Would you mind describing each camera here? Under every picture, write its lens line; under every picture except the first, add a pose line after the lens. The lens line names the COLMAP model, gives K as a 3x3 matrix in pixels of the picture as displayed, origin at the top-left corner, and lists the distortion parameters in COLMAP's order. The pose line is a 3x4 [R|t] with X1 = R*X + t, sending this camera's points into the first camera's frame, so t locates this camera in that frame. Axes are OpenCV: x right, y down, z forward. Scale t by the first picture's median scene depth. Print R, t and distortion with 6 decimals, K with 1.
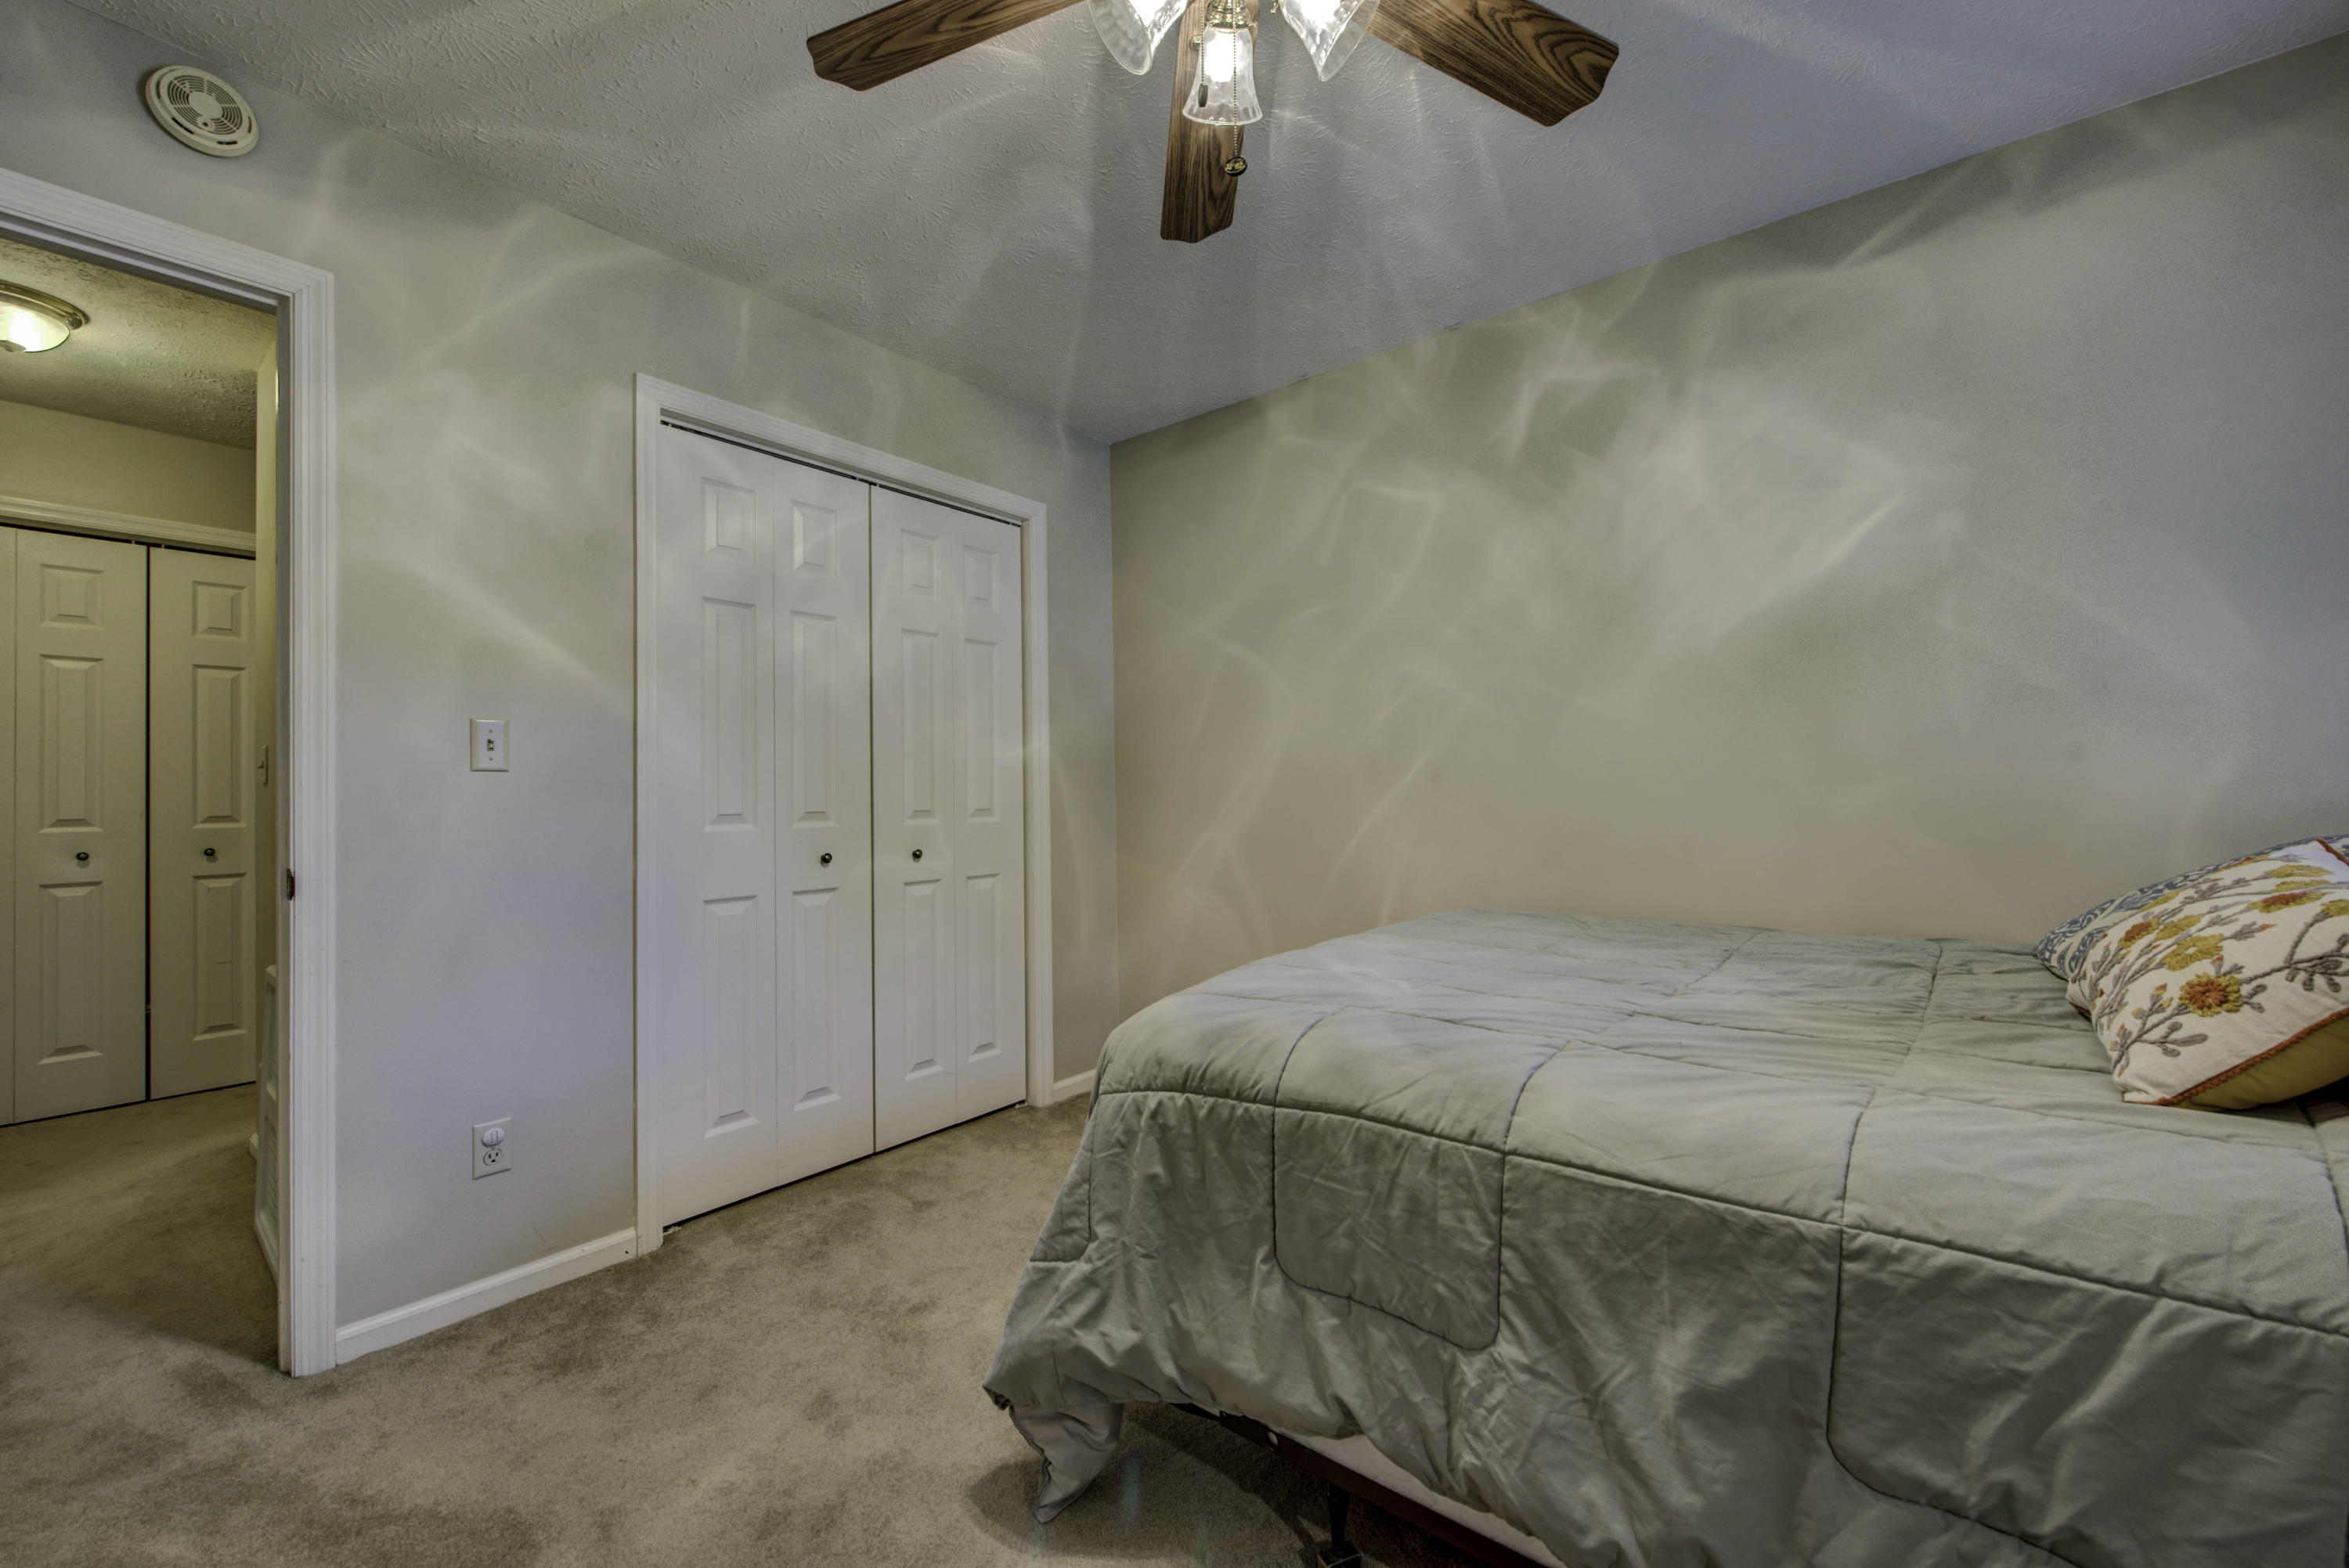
lens RADIAL K [[921.2, 0, 1178.3], [0, 921.2, 783.6], [0, 0, 1]] dist [0.002117, -0.000724]
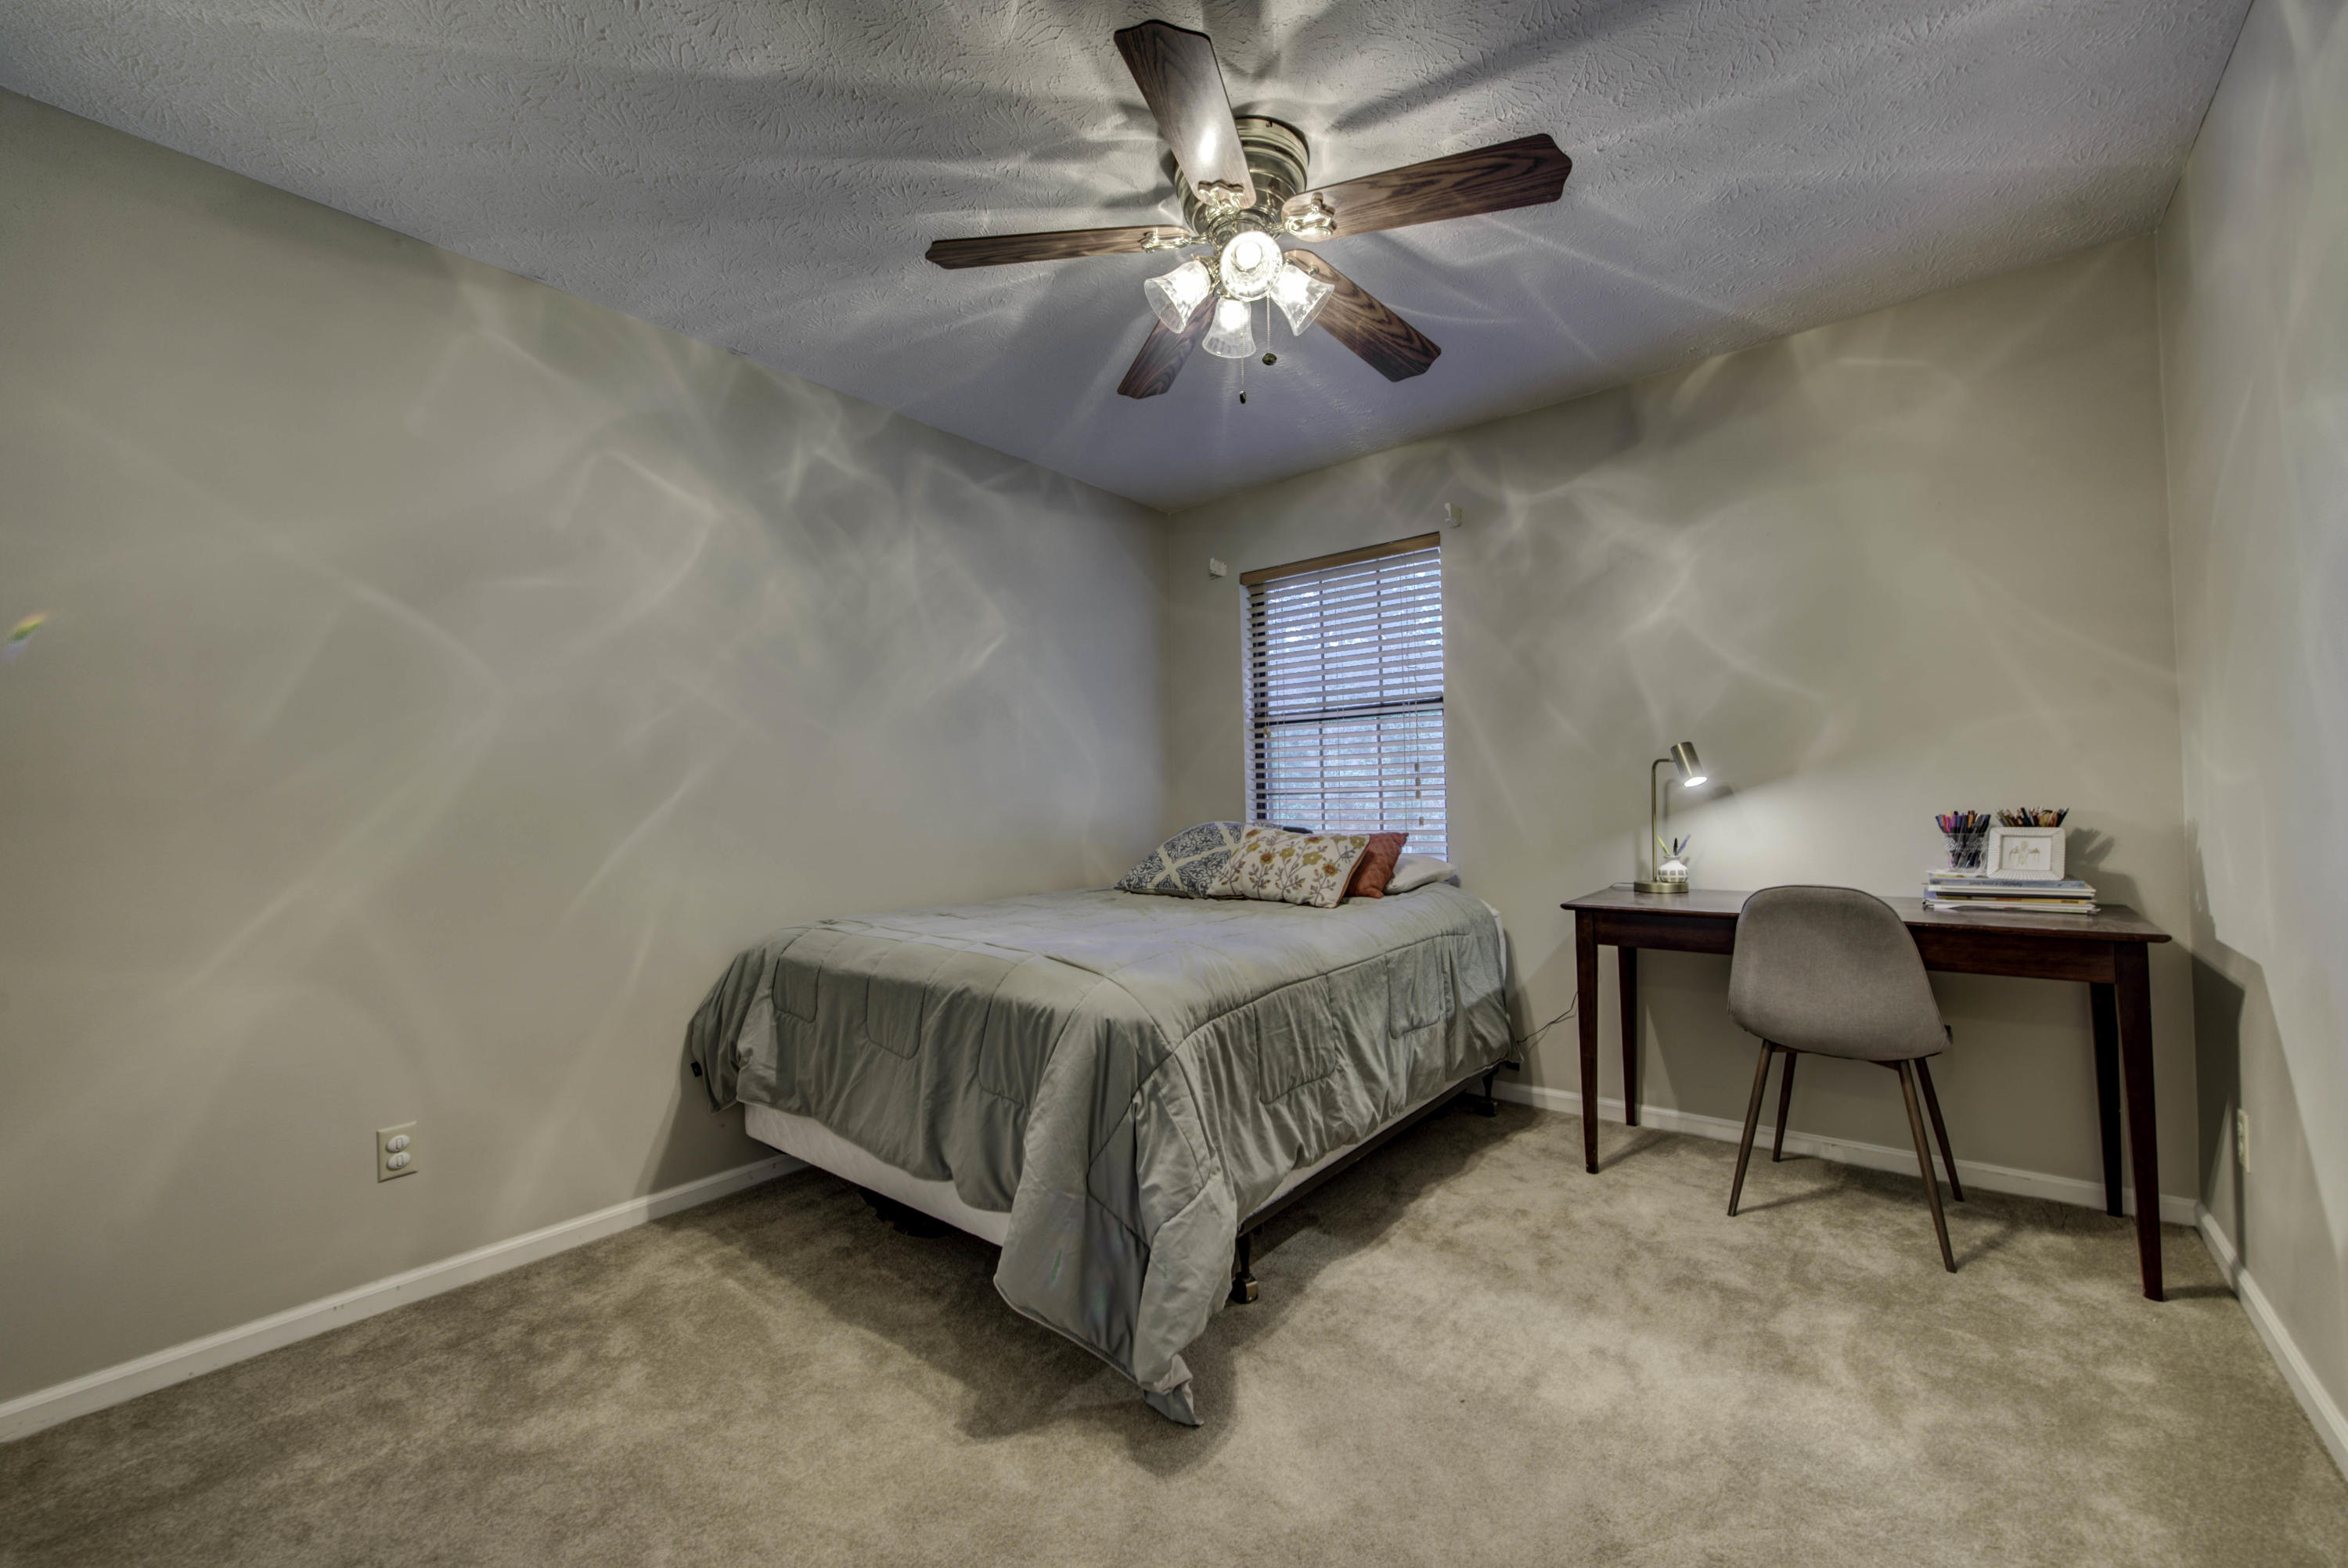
lens RADIAL K [[920.8, 0, 1177.8], [0, 920.8, 790.9], [0, 0, 1]] dist [0.002117, -0.000724]
pose [[0.005866, 0.027563, 0.999603, -0.812354], [0.010212, 0.999566, -0.027622, 0.018068], [-0.999931, 0.010370, 0.005582, 0.613843]]
